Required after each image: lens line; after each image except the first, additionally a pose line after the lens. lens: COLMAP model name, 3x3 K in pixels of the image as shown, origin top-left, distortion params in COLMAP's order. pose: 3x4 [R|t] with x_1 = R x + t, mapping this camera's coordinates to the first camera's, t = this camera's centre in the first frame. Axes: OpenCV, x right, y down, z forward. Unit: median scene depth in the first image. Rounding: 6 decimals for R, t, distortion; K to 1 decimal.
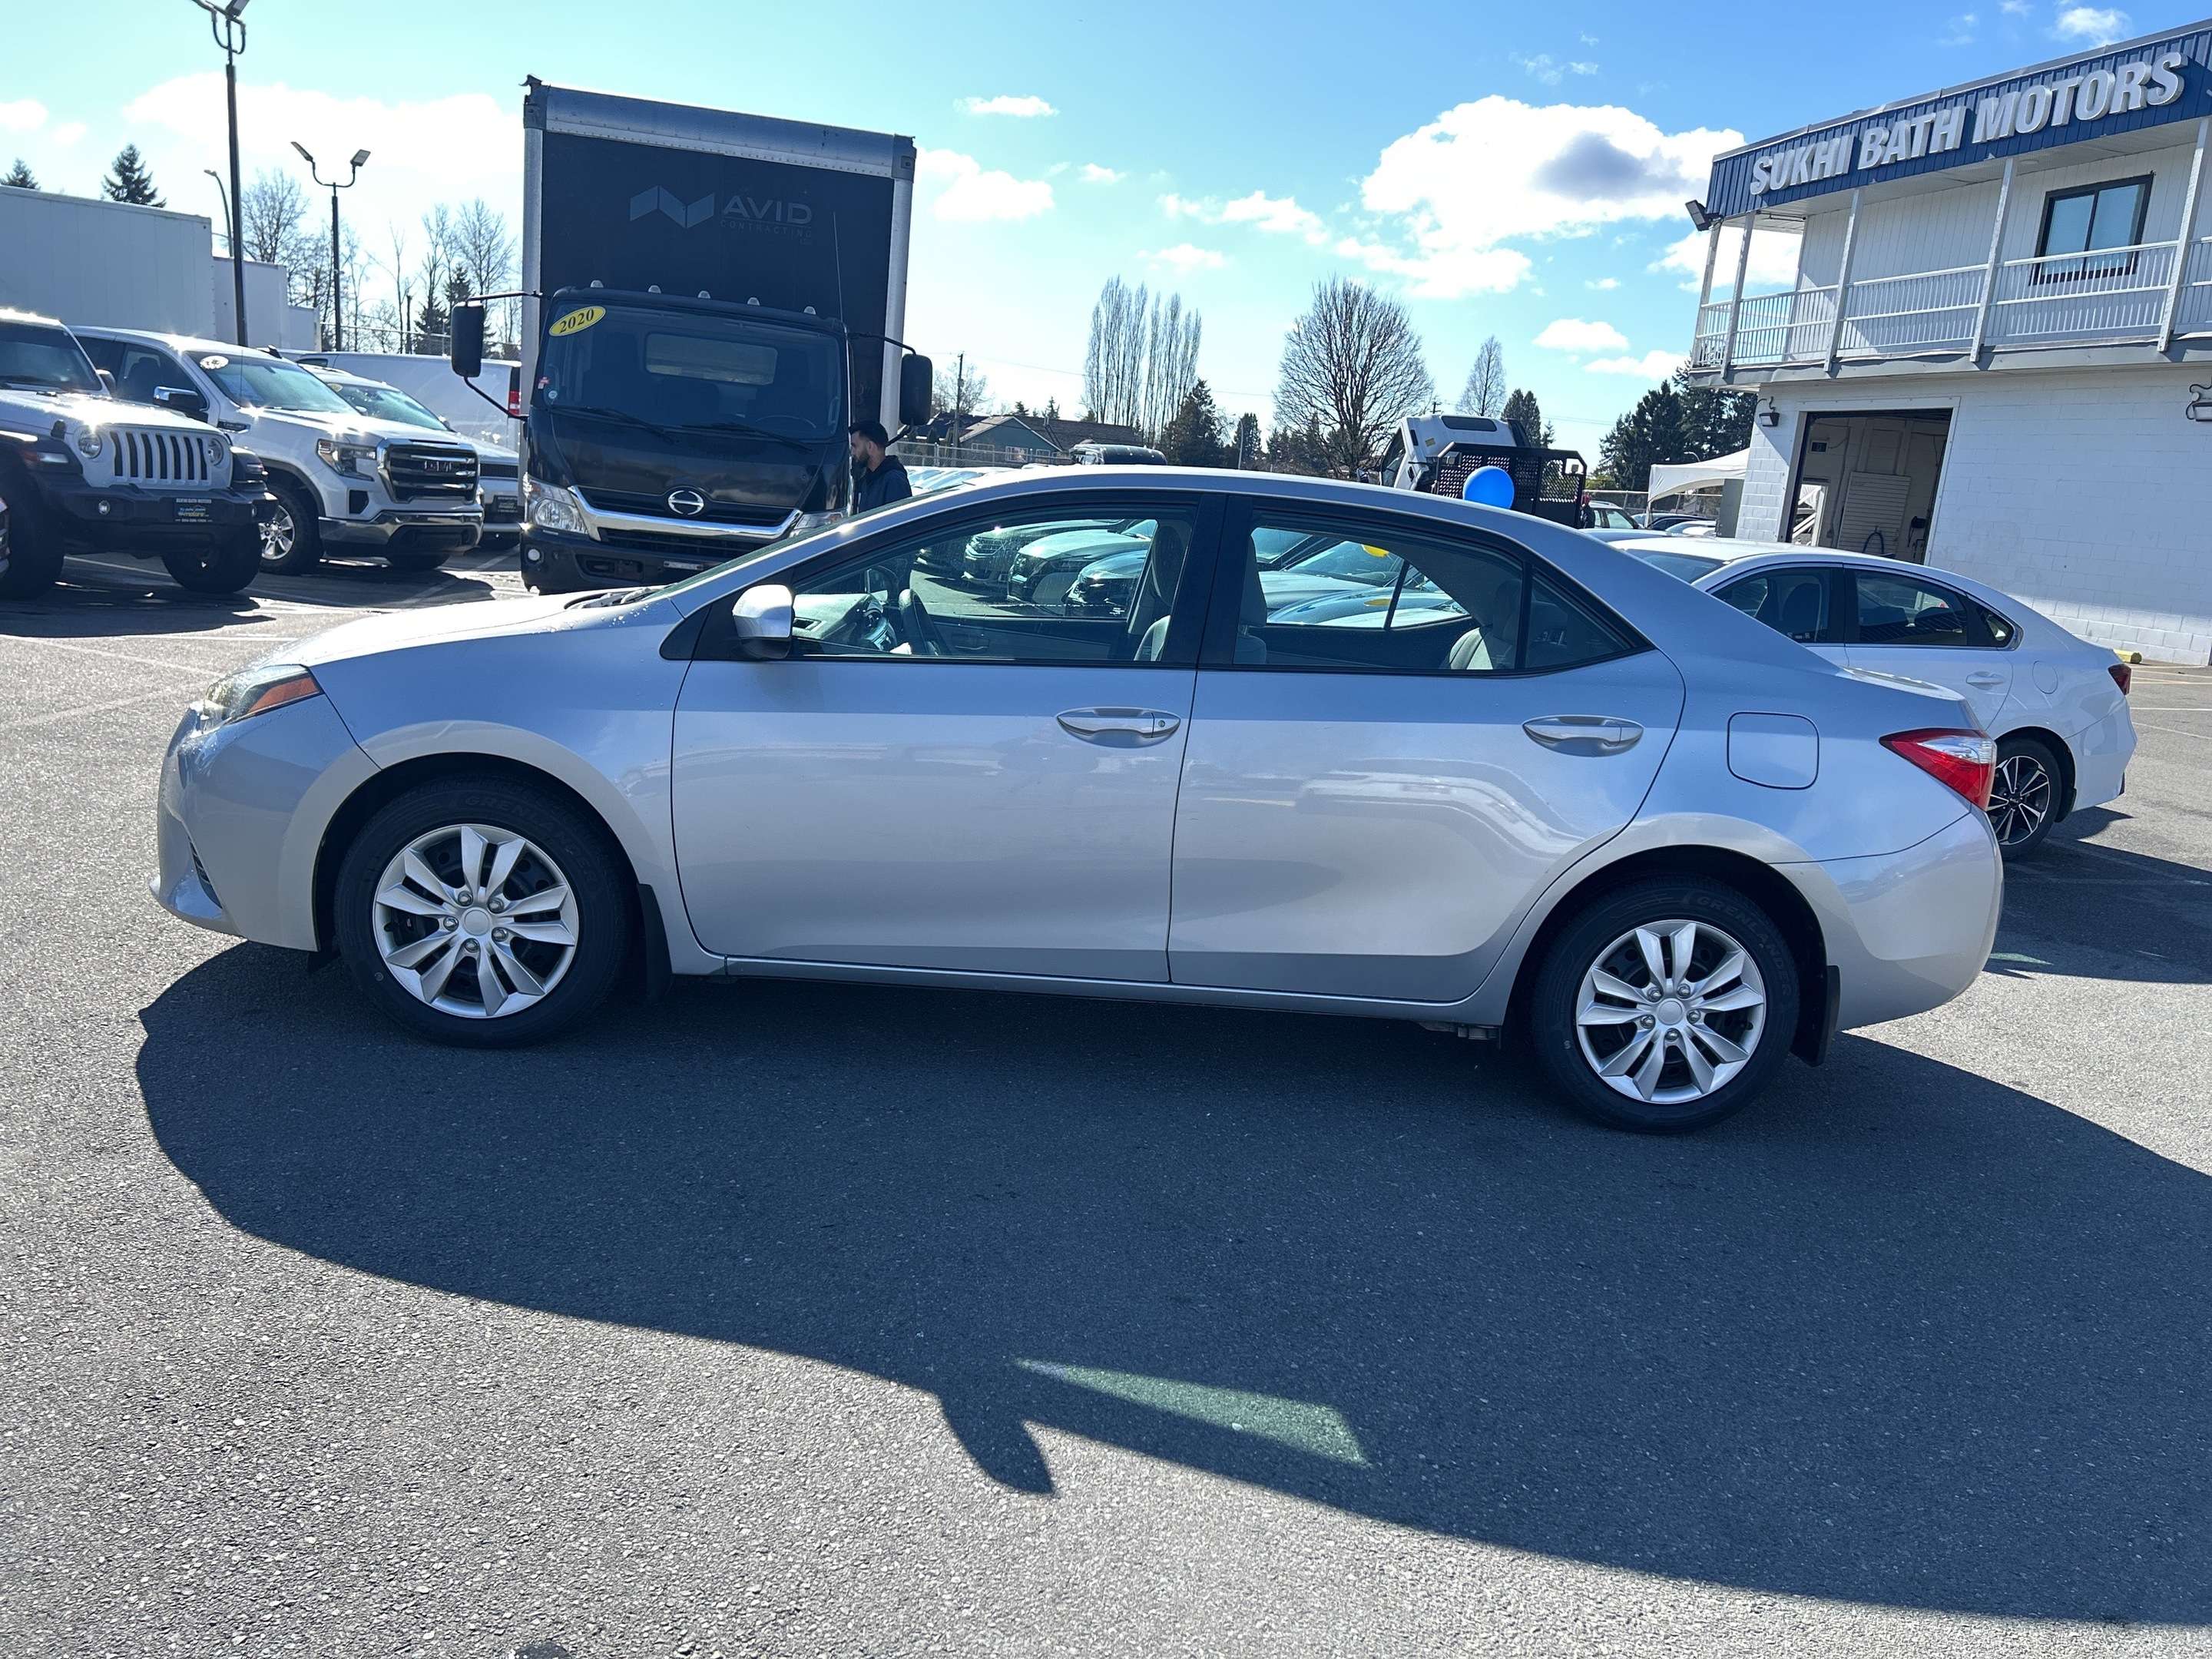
lens RADIAL K [[1678.5, 0, 1113.7], [0, 1678.5, 828.8], [0, 0, 1]] dist [0.077447, -0.080012]
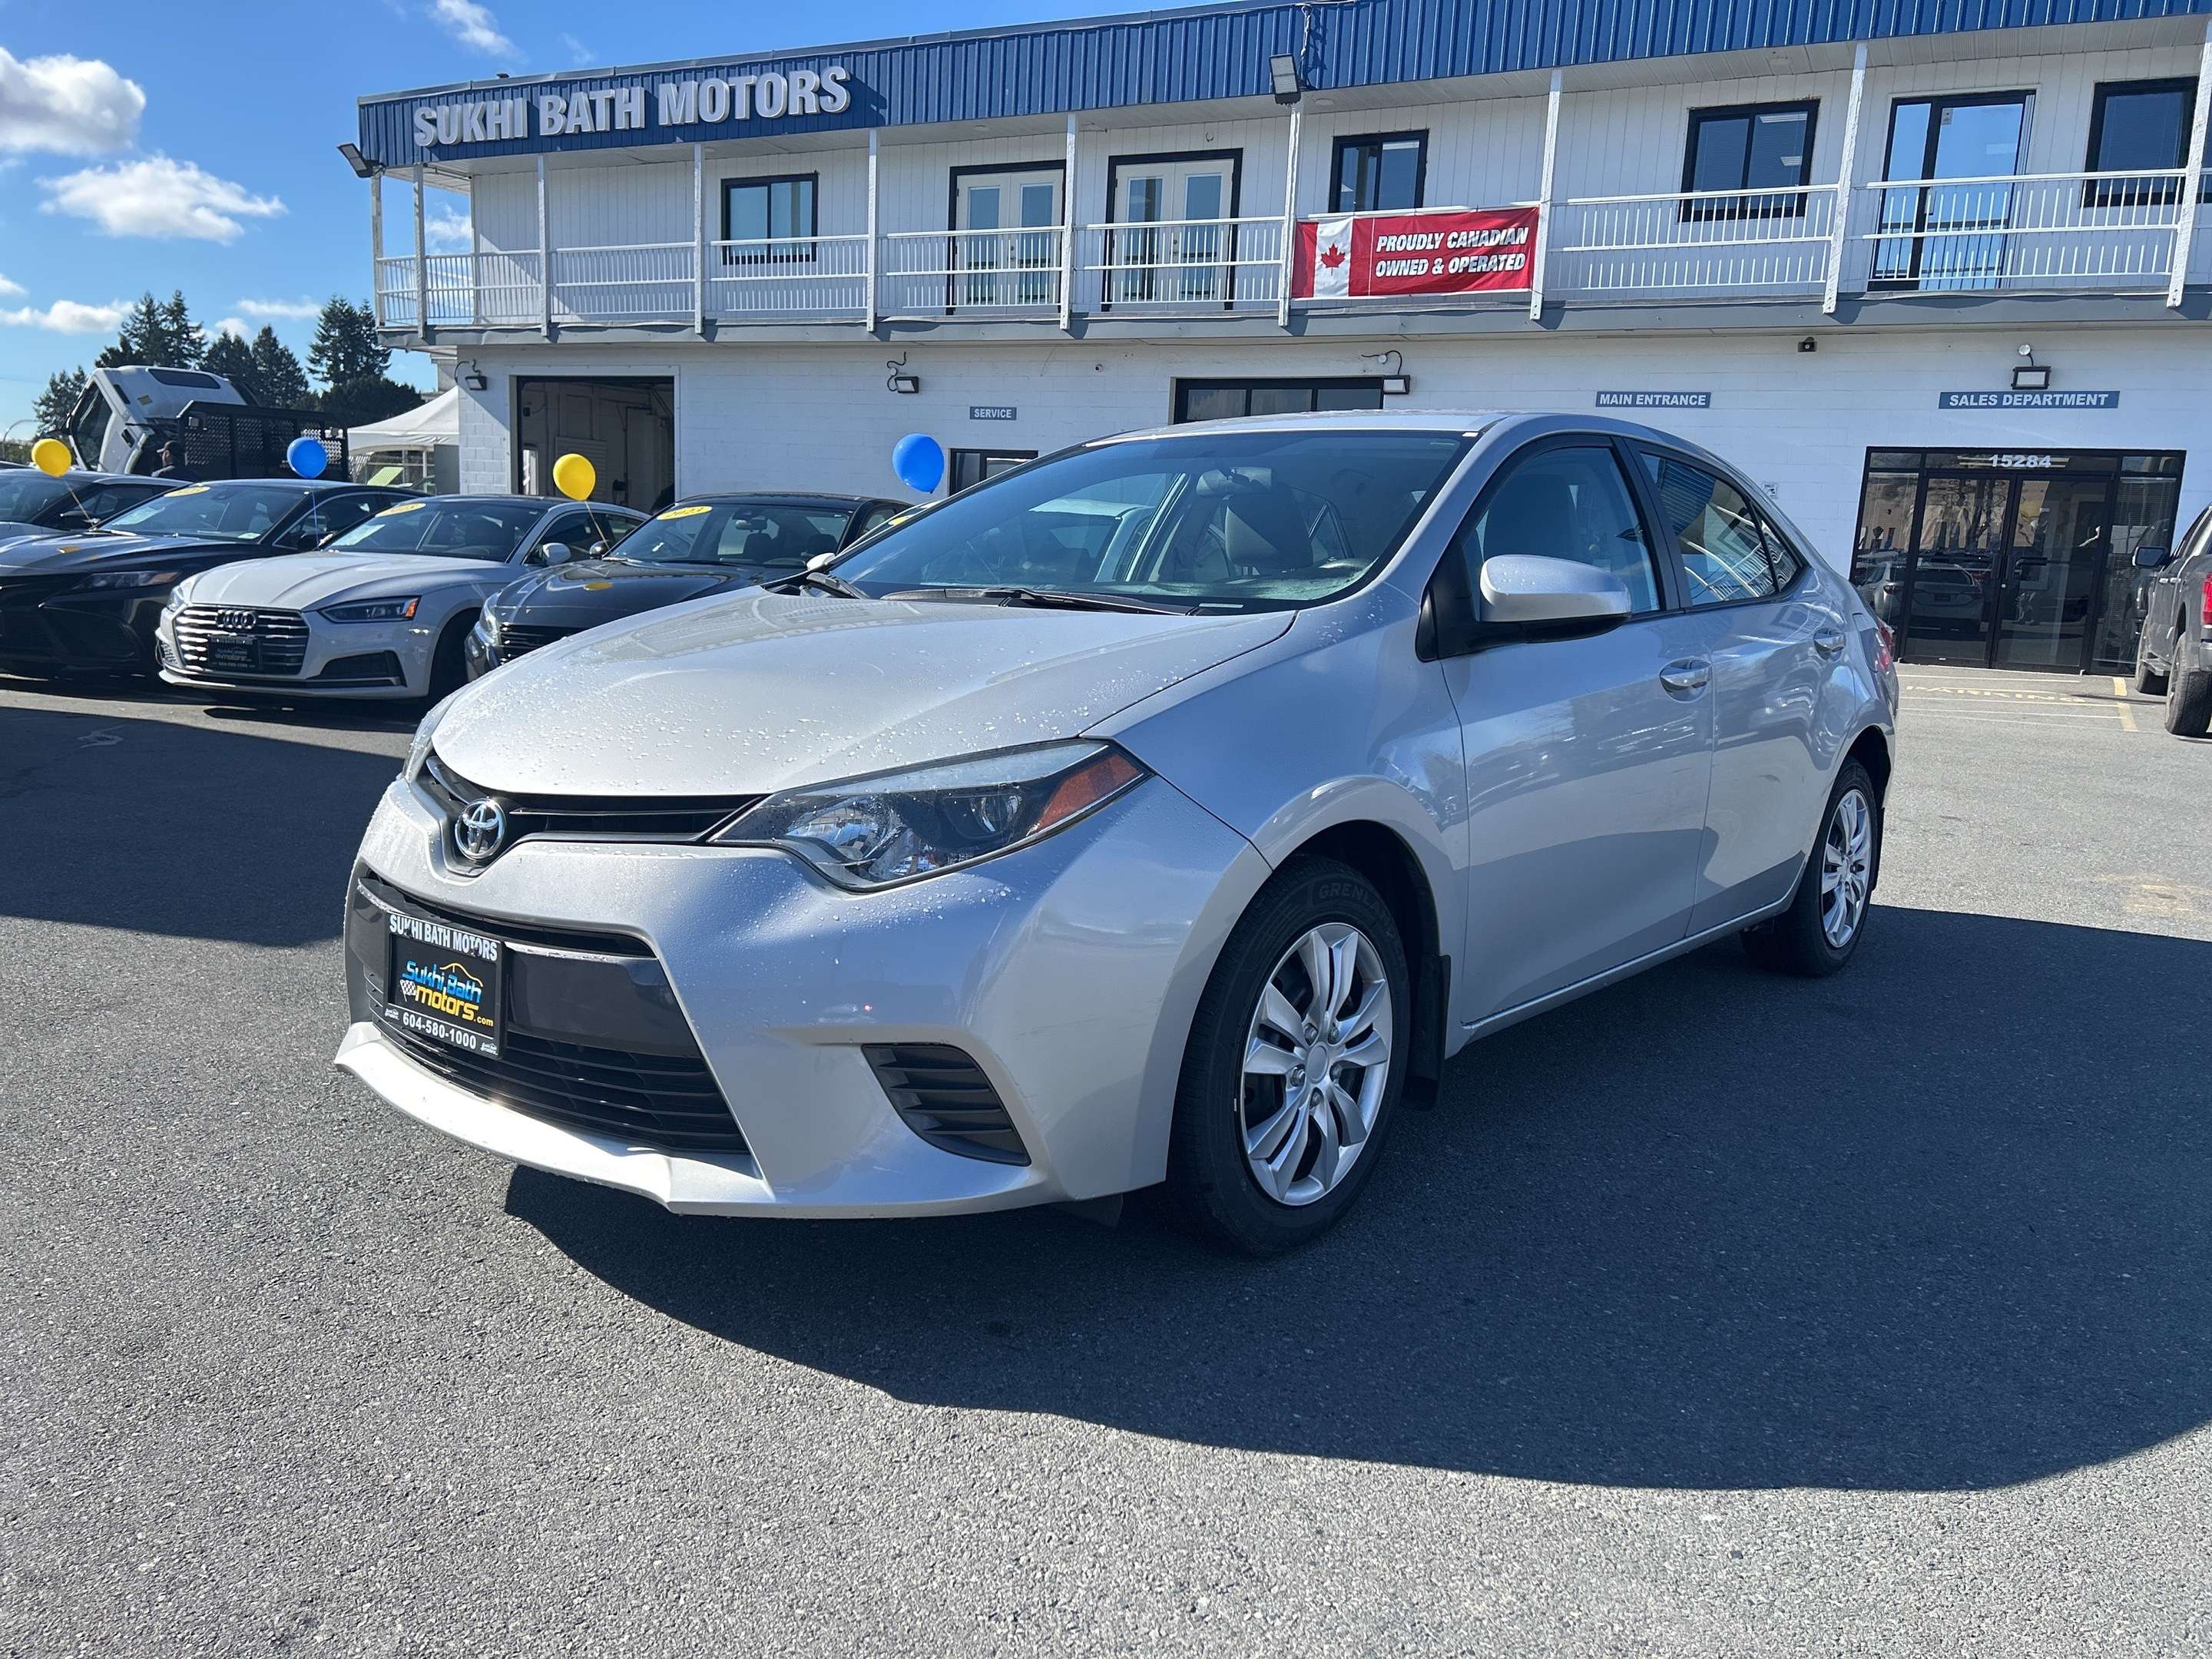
lens RADIAL K [[1678.5, 0, 1101.3], [0, 1678.5, 833.0], [0, 0, 1]] dist [0.077447, -0.080012]
pose [[0.666197, -0.180182, 0.723683, -0.155084], [0.165322, 0.981912, 0.092286, -0.019877], [-0.727221, 0.058160, 0.683935, 0.098110]]
